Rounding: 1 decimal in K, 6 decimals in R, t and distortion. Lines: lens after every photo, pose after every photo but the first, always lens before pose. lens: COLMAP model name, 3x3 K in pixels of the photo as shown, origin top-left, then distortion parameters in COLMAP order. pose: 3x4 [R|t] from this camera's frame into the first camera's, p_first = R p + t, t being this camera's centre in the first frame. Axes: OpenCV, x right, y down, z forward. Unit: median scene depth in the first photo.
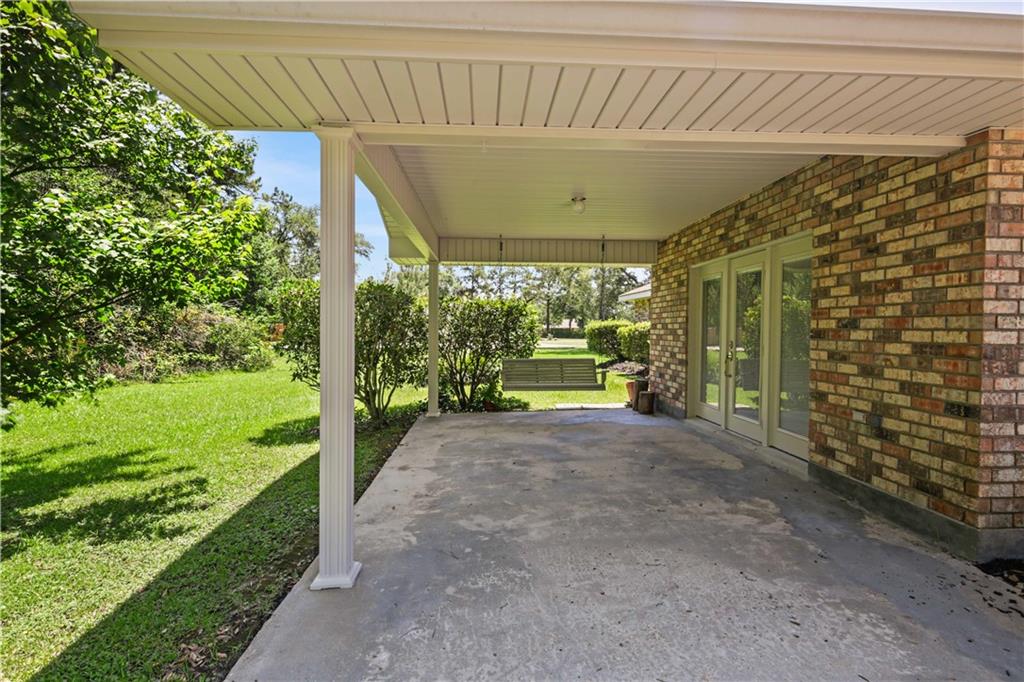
lens RADIAL K [[475.1, 0, 512.3], [0, 475.1, 341.4], [0, 0, 1]] dist [0.015188, -0.000667]
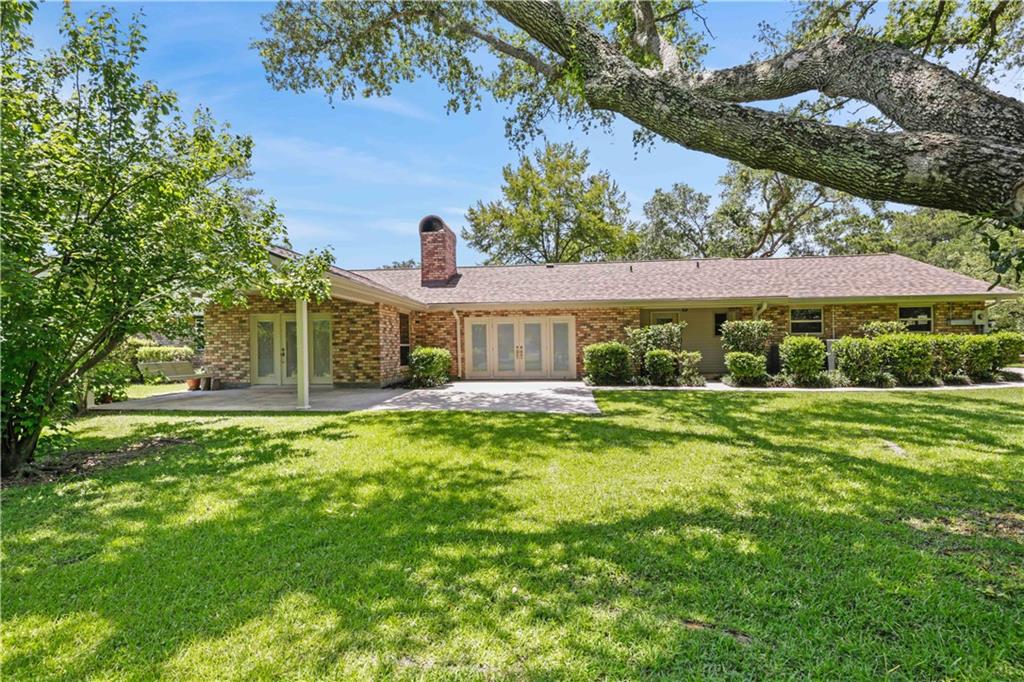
lens RADIAL K [[475.1, 0, 511.7], [0, 475.1, 340.4], [0, 0, 1]] dist [0.015188, -0.000667]
pose [[0.140055, -0.007011, 0.990119, -3.102231], [0.038684, 0.999250, 0.001604, 0.002545], [-0.989388, 0.038077, 0.140221, -0.878844]]
